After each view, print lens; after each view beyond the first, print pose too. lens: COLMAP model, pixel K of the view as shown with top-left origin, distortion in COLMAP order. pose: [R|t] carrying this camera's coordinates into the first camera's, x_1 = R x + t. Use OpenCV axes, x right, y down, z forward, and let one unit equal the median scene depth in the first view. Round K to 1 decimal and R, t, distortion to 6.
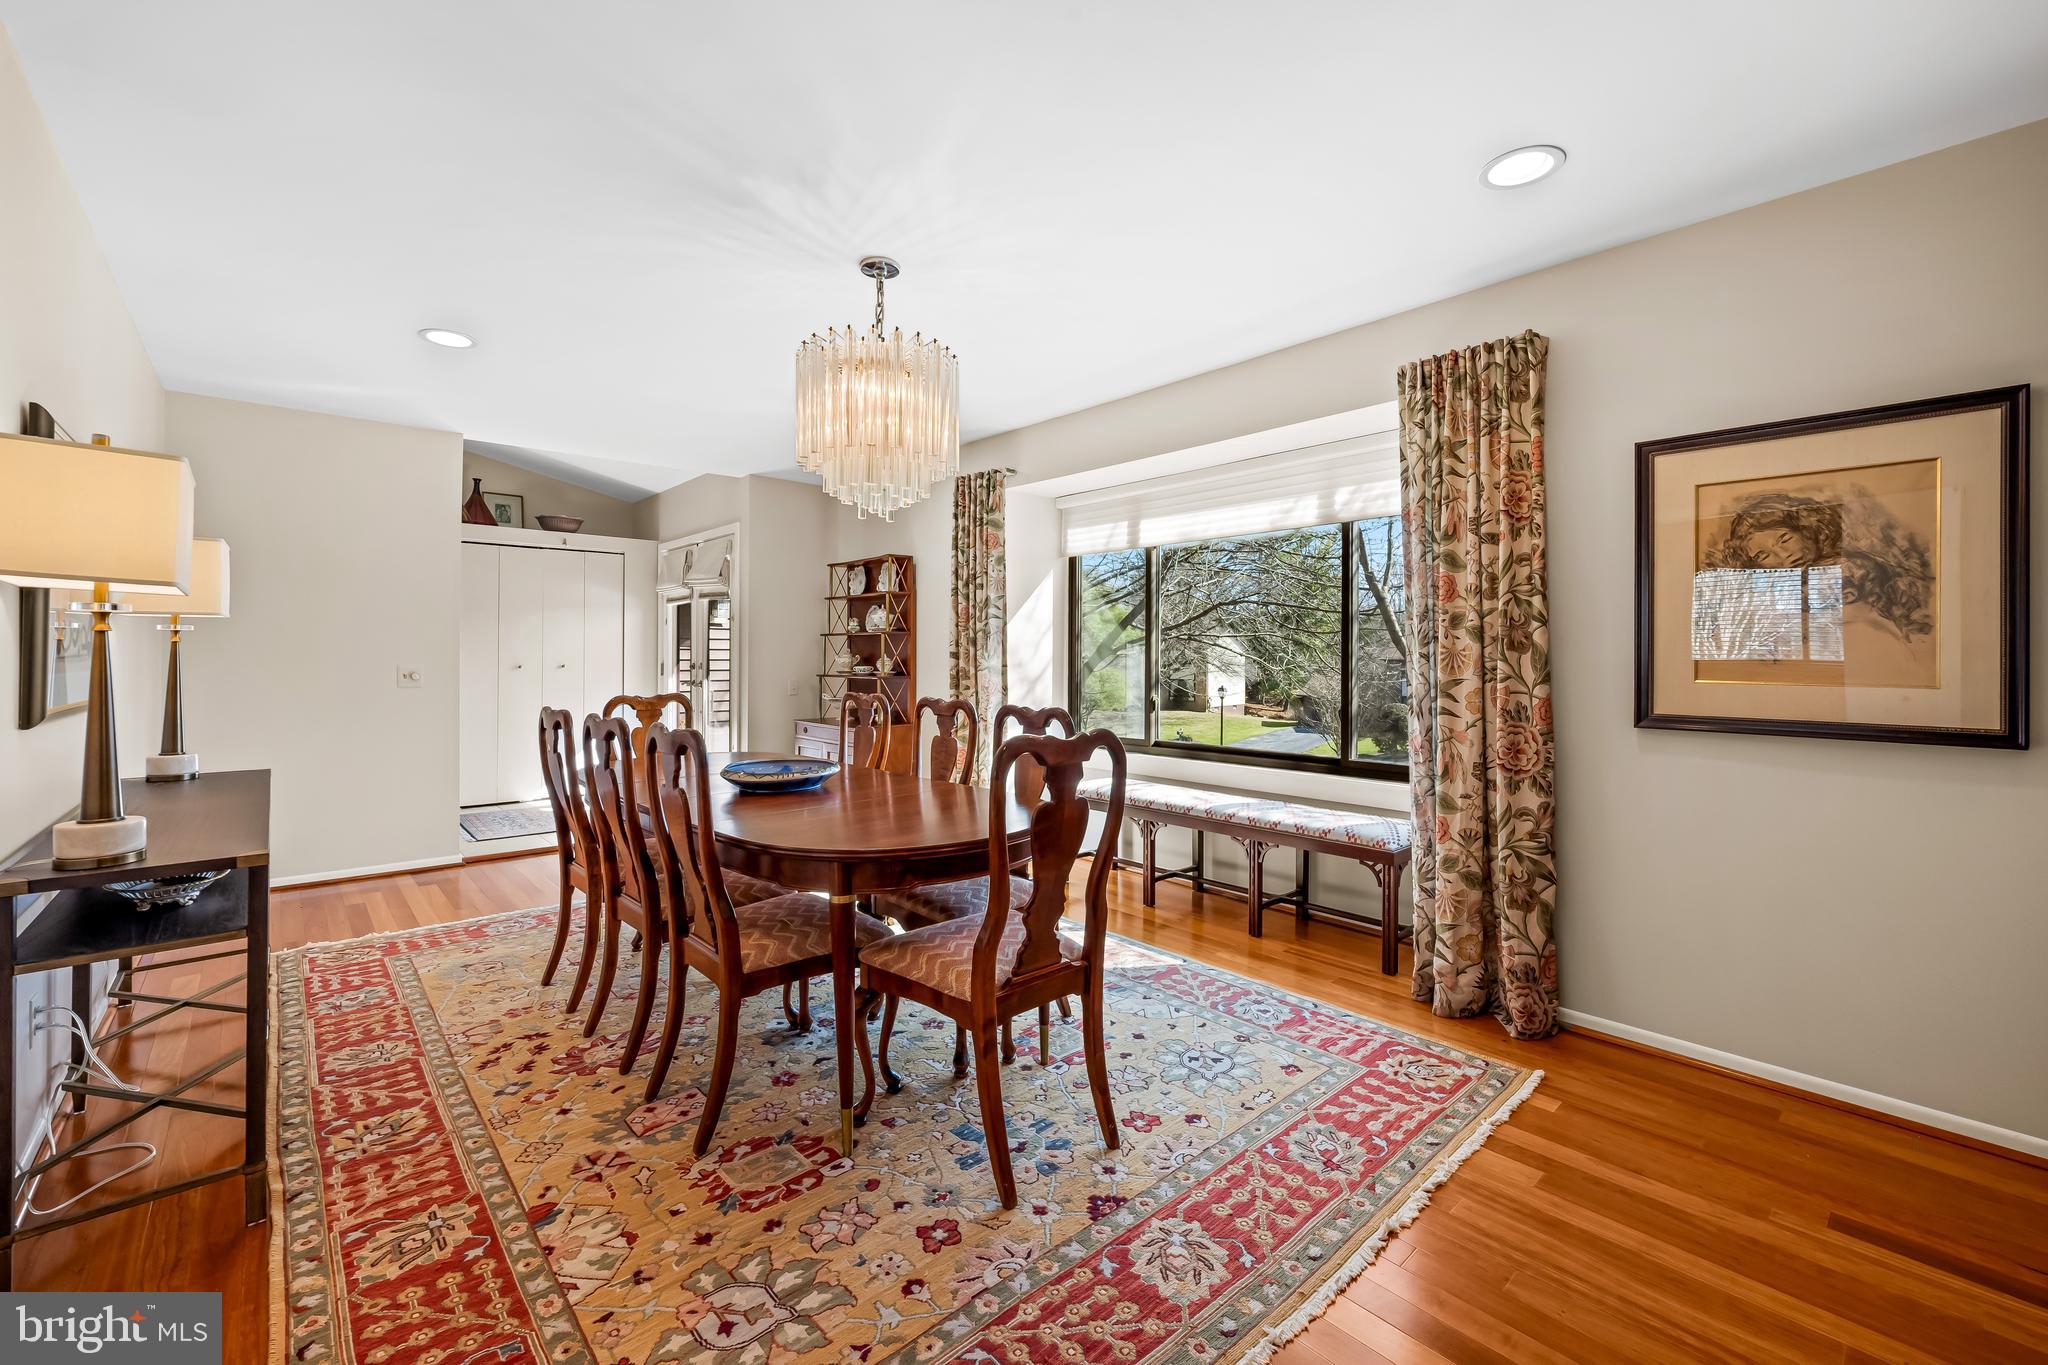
lens RADIAL K [[839.1, 0, 1024.0], [0, 839.1, 652.4], [0, 0, 1]] dist [-0.002391, -0.000670]
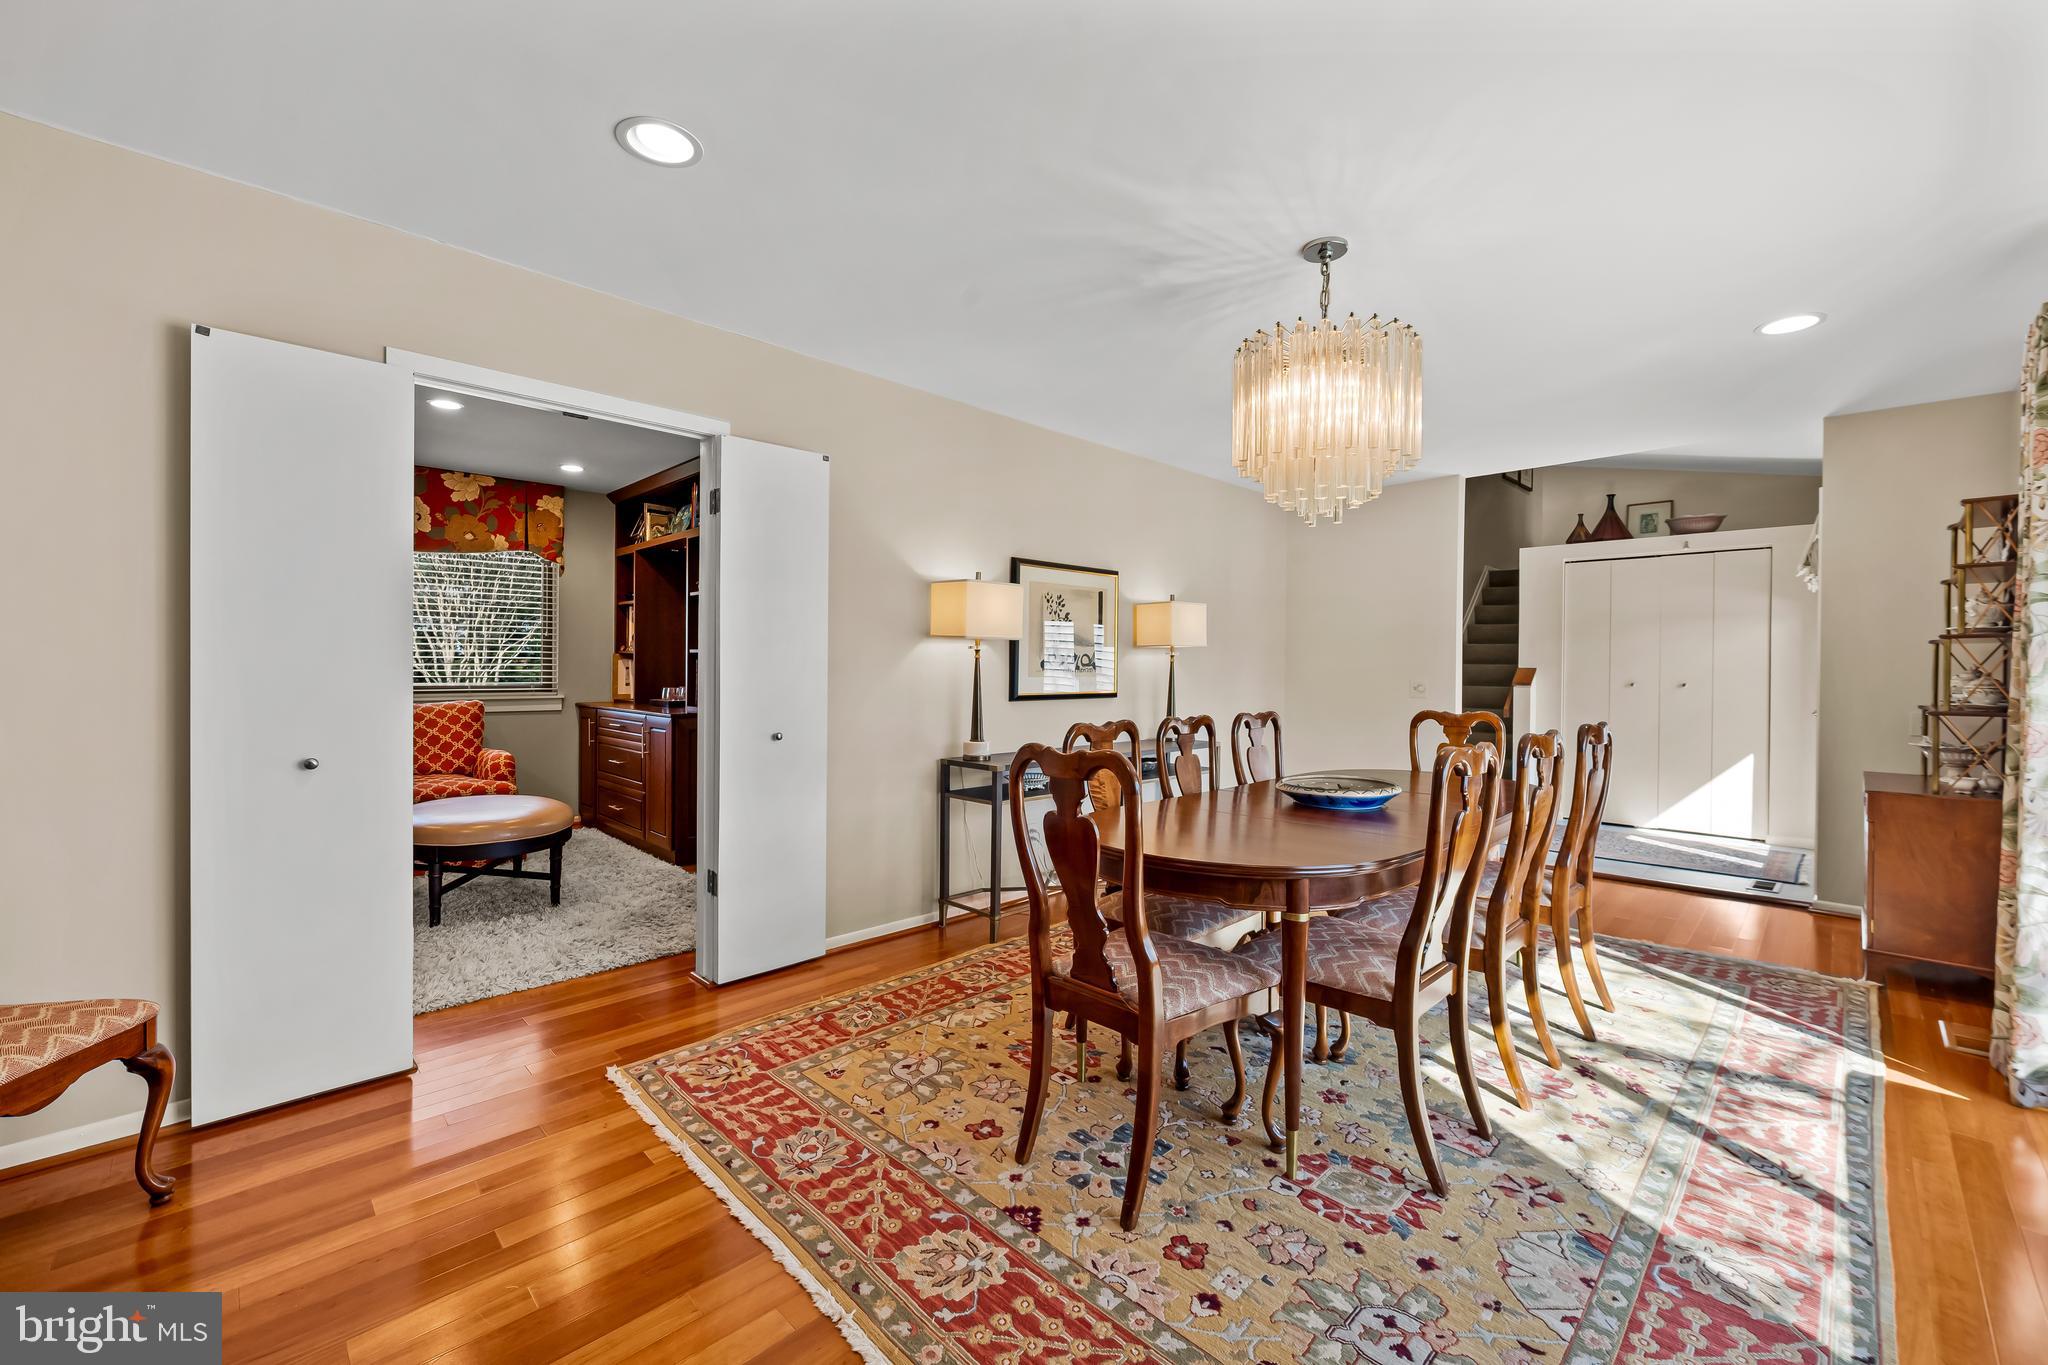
lens RADIAL K [[833.9, 0, 1029.6], [0, 833.9, 669.6], [0, 0, 1]] dist [-0.002394, -0.000112]
pose [[0.048972, 0.002146, -0.998798, 1.074053], [-0.003253, 0.999993, 0.001989, 0.000965], [0.998795, 0.003151, 0.048979, 0.936472]]
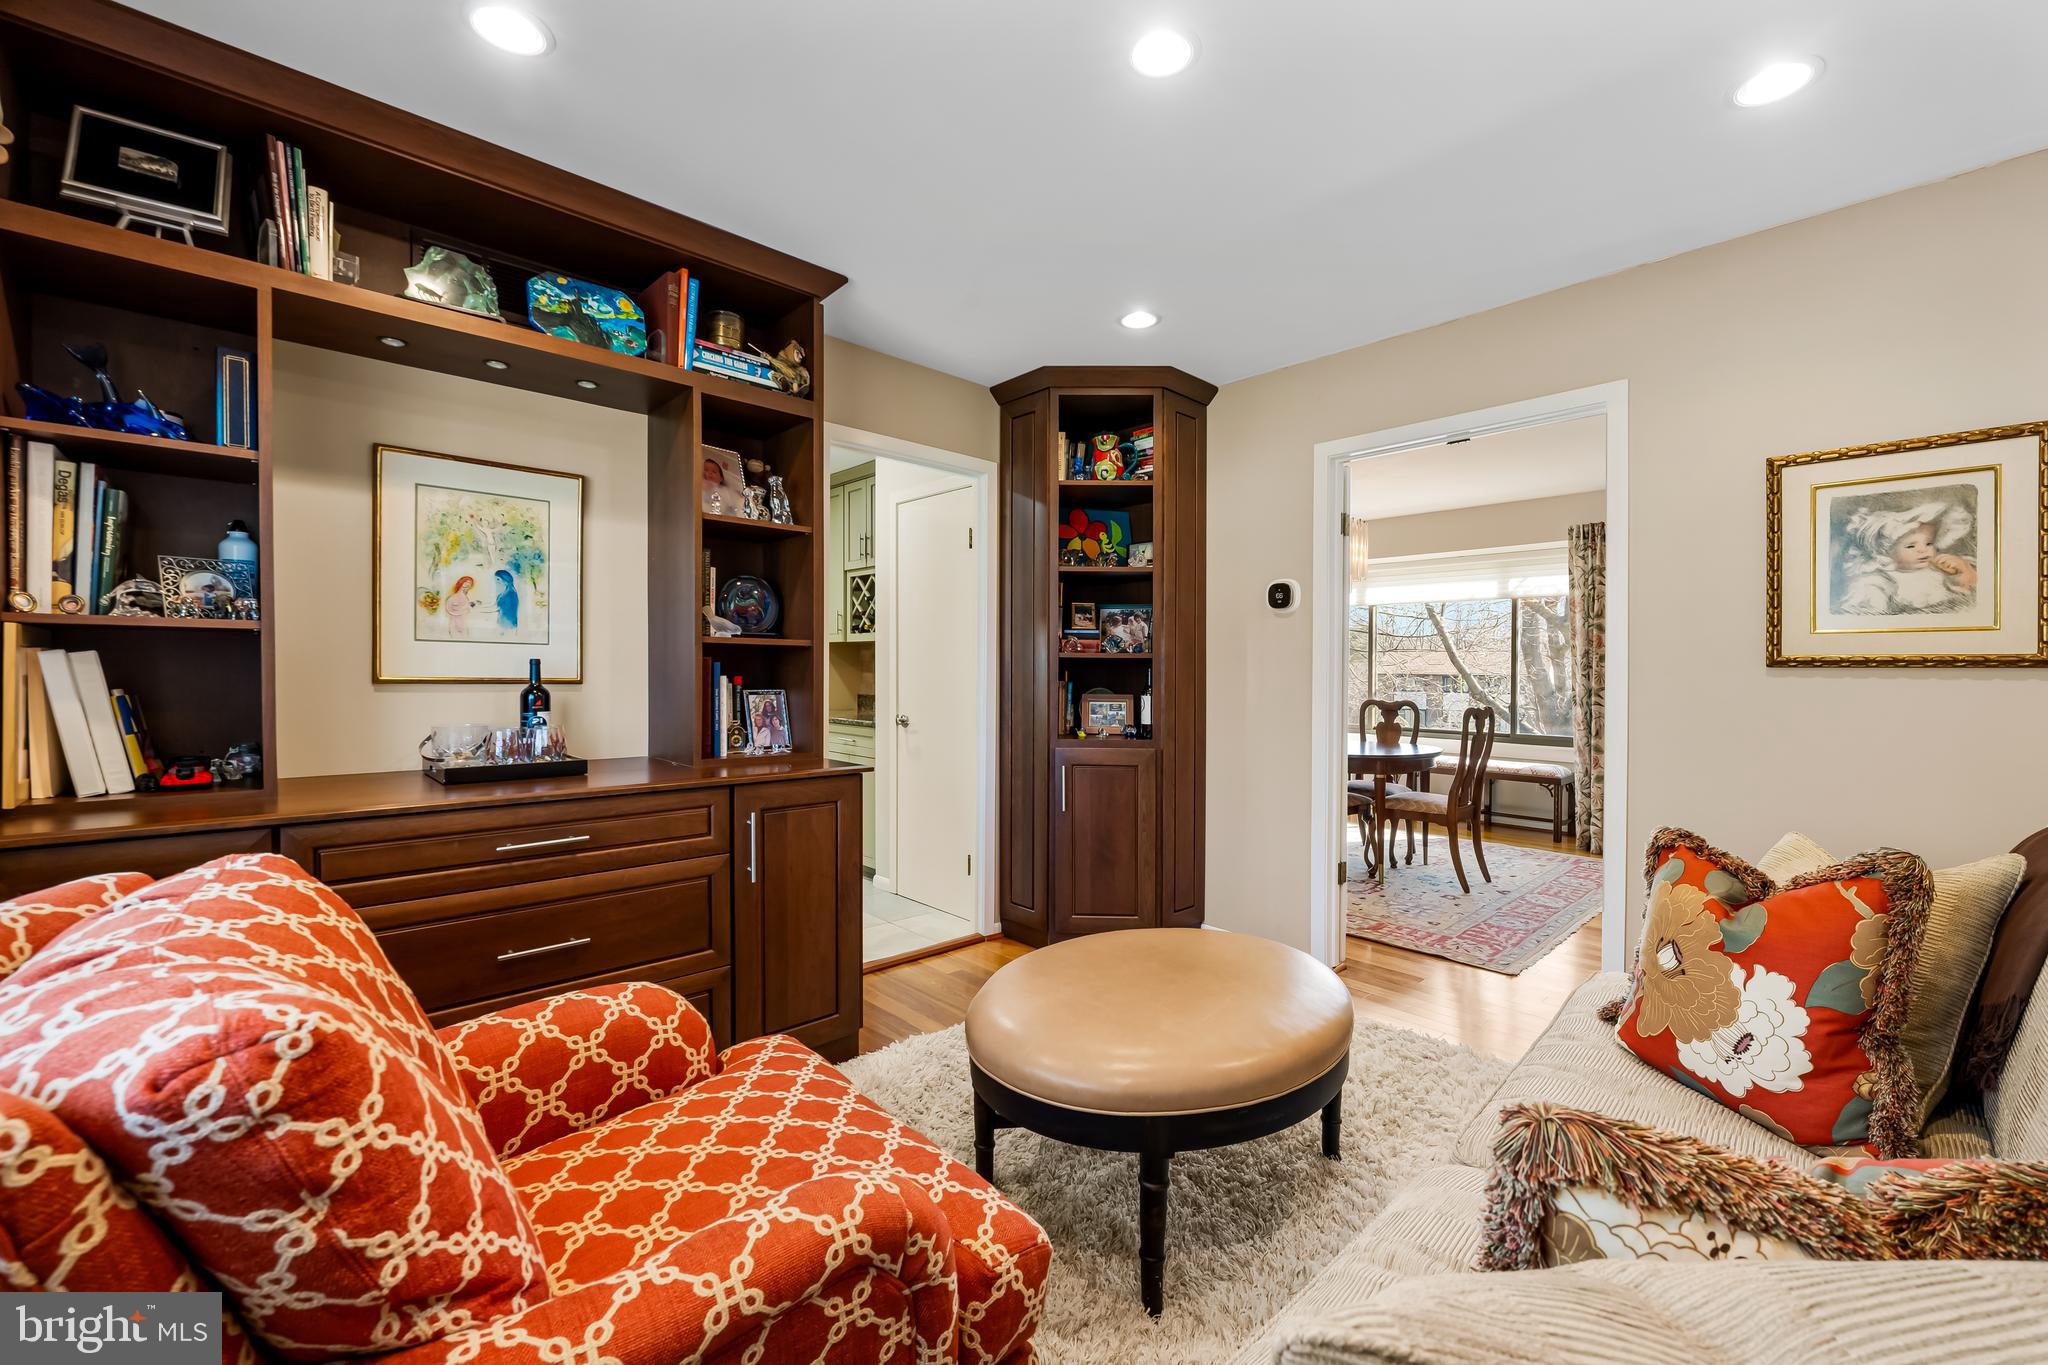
lens RADIAL K [[833.9, 0, 1029.6], [0, 833.9, 669.6], [0, 0, 1]] dist [-0.002394, -0.000112]
pose [[0.999552, 0.003536, 0.029709, -1.439685], [-0.003594, 0.999992, 0.001878, -0.013407], [-0.029702, -0.001984, 0.999557, -1.494801]]
